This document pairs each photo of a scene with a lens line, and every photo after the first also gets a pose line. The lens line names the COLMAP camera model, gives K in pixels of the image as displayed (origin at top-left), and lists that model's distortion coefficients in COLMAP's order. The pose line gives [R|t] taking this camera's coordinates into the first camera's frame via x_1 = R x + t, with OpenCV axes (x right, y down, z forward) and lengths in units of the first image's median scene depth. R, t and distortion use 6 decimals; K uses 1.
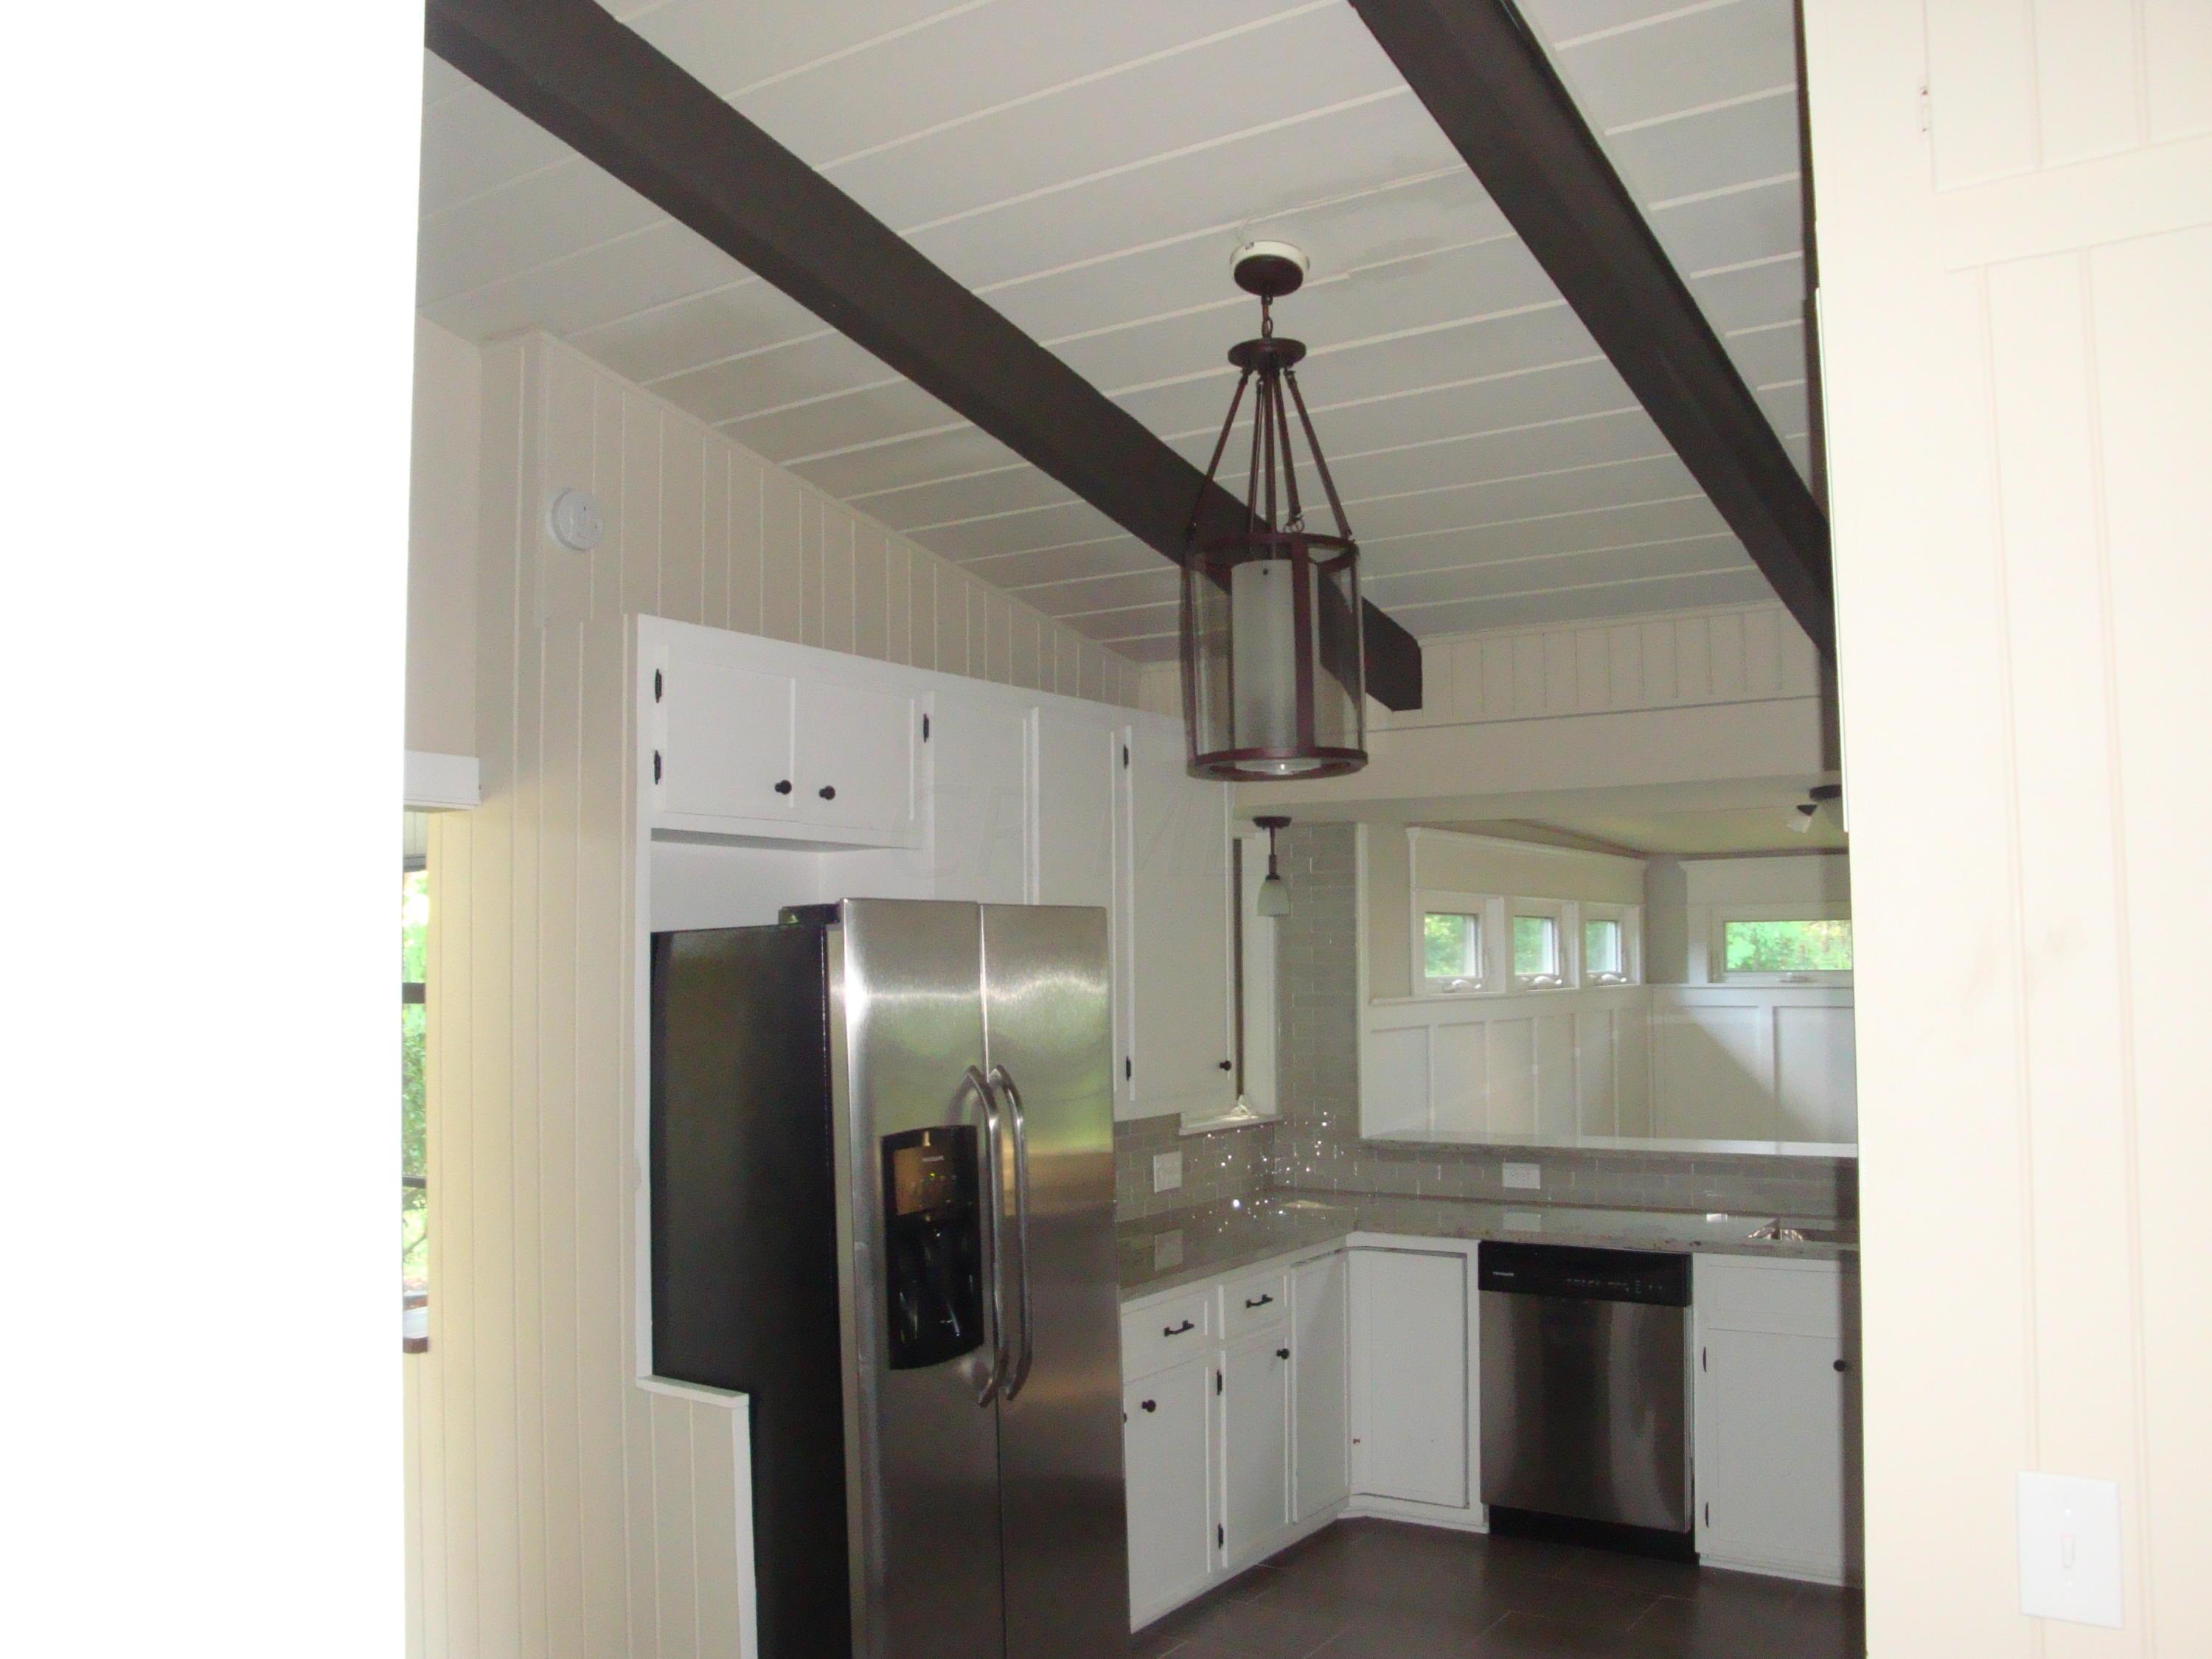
lens RADIAL K [[1819.4, 0, 1097.4], [0, 1819.4, 836.5], [0, 0, 1]] dist [-0.167679, 0.142079]
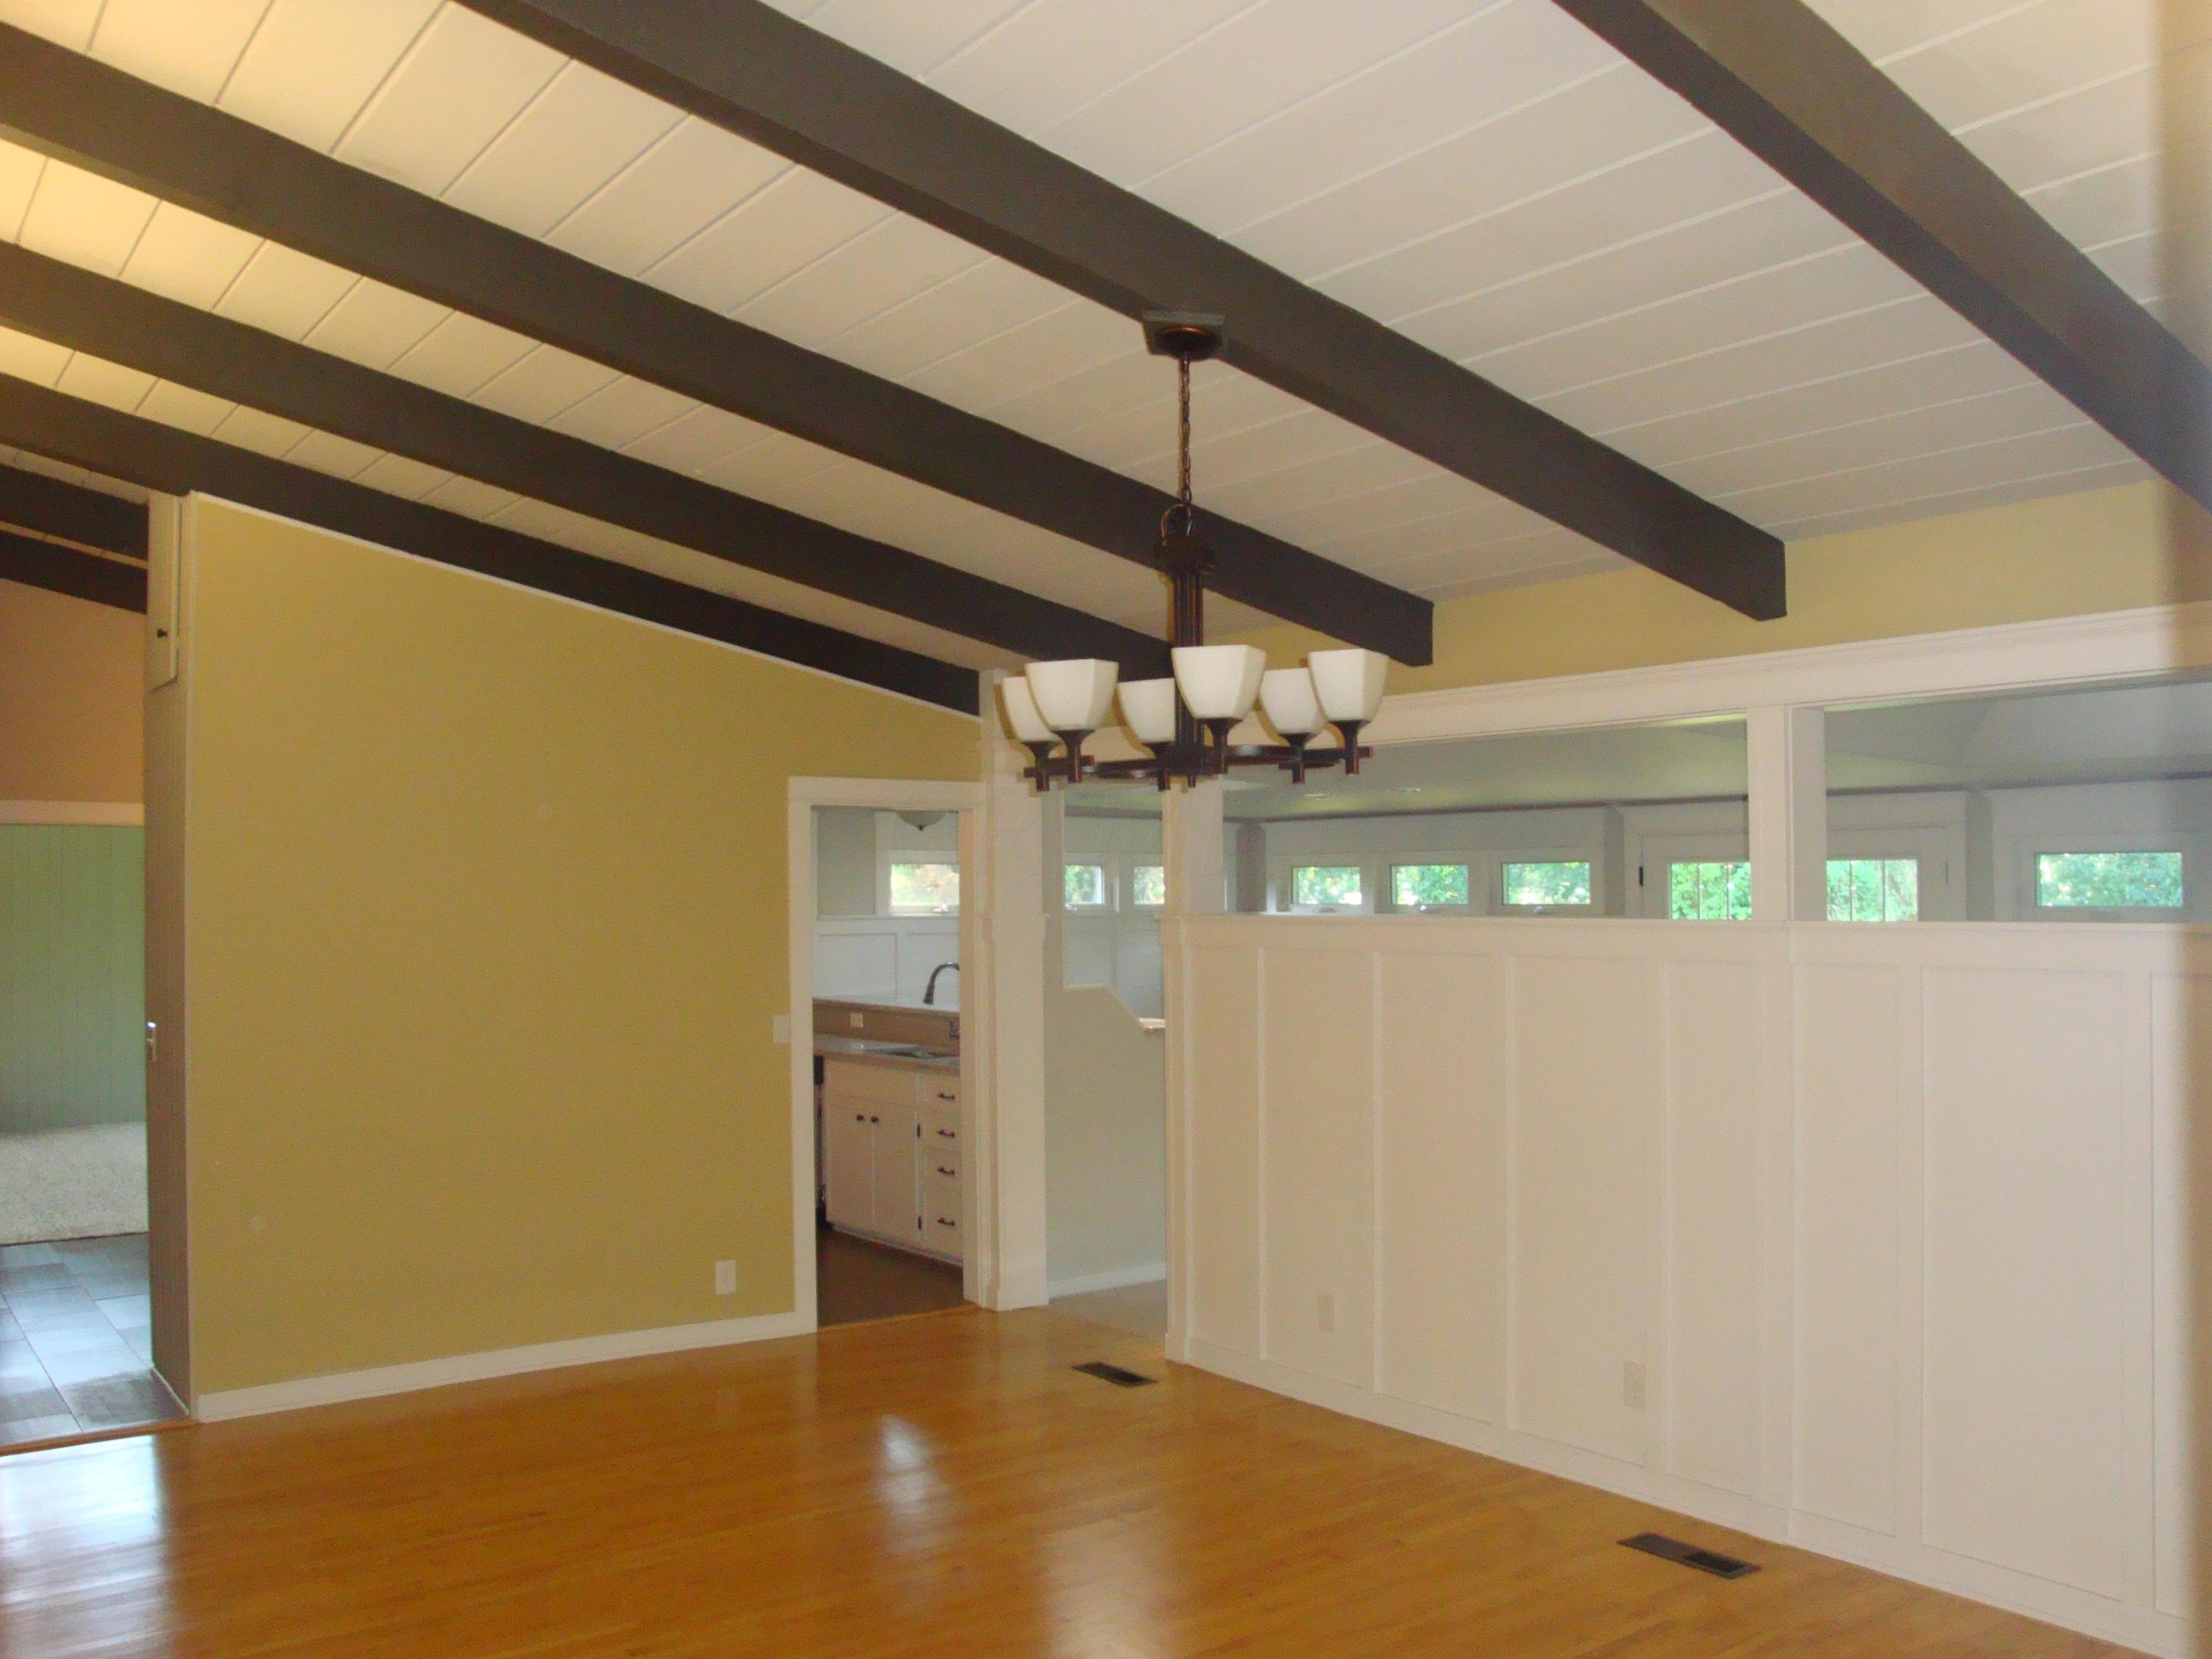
lens RADIAL K [[1819.4, 0, 1097.4], [0, 1819.4, 836.5], [0, 0, 1]] dist [-0.167679, 0.142079]
pose [[0.958942, 0.003203, -0.283585, 1.046130], [0.009590, 0.998998, 0.043712, -0.066080], [0.283441, -0.044637, 0.957950, -0.655068]]
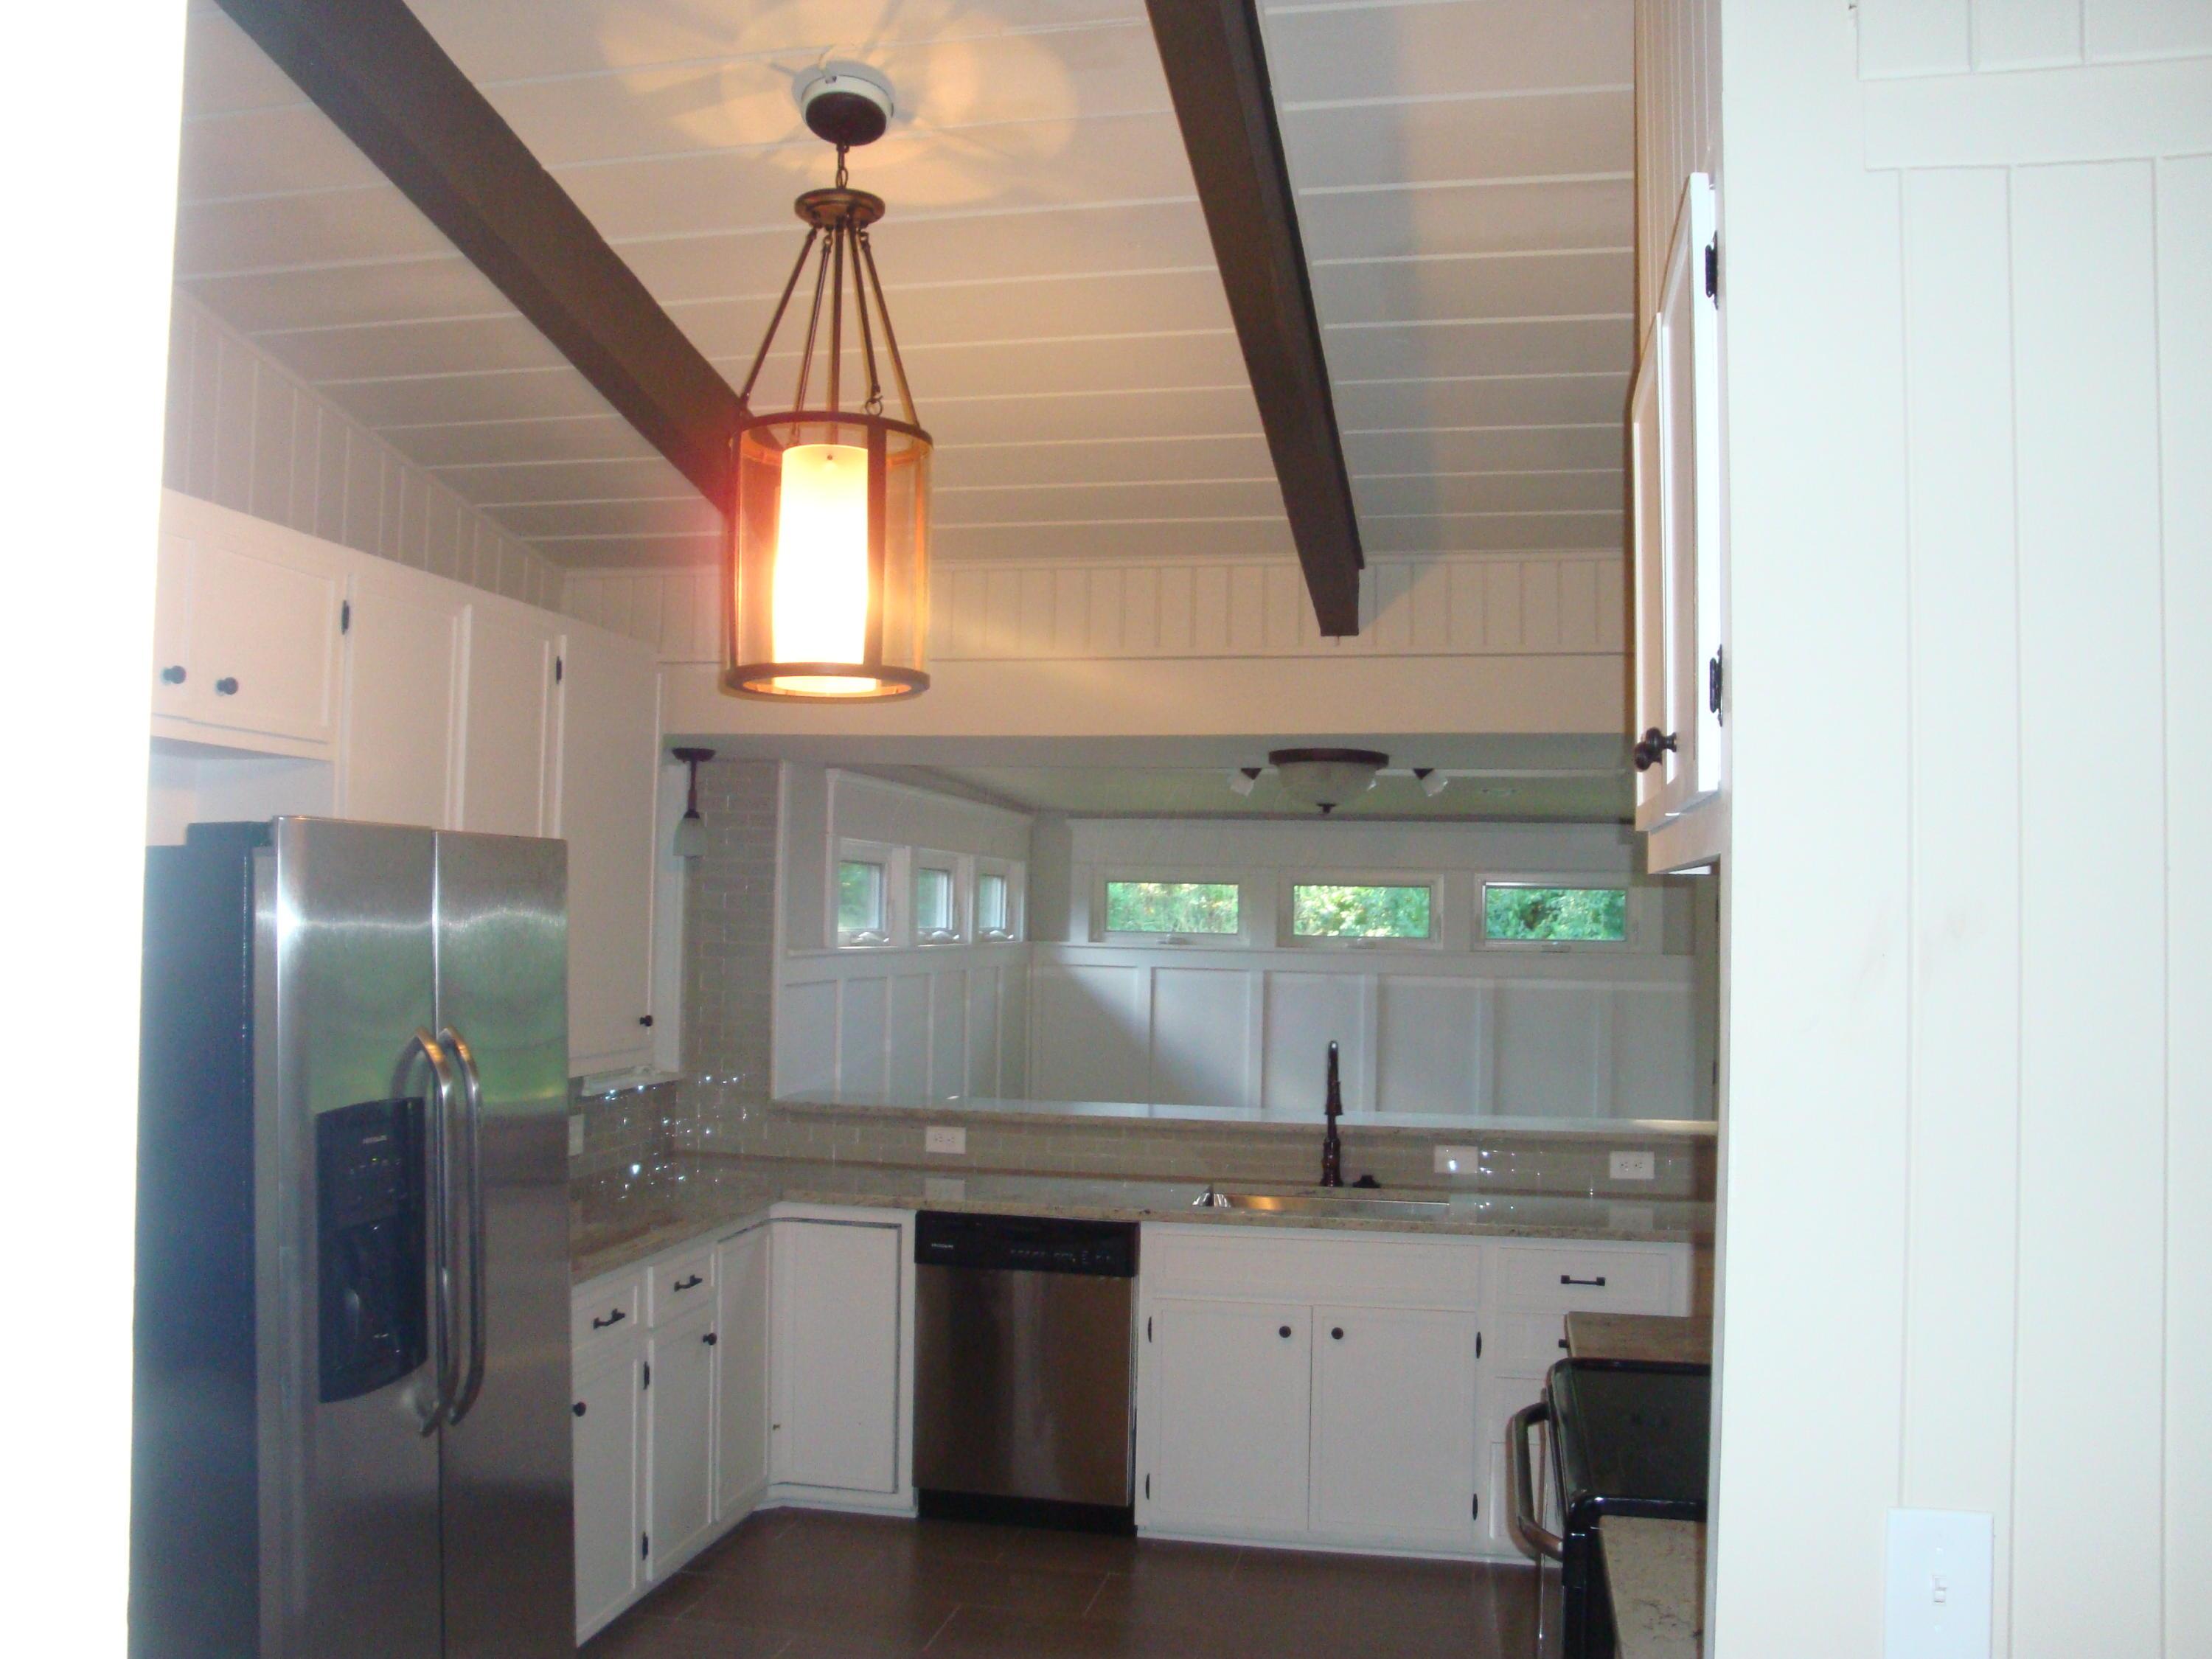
lens RADIAL K [[1819.4, 0, 1097.4], [0, 1819.4, 836.5], [0, 0, 1]] dist [-0.167679, 0.142079]
pose [[0.928111, 0.041946, 0.369934, -0.057707], [-0.052736, 0.998426, 0.019096, 0.005793], [-0.368550, -0.037232, 0.928862, 0.091589]]
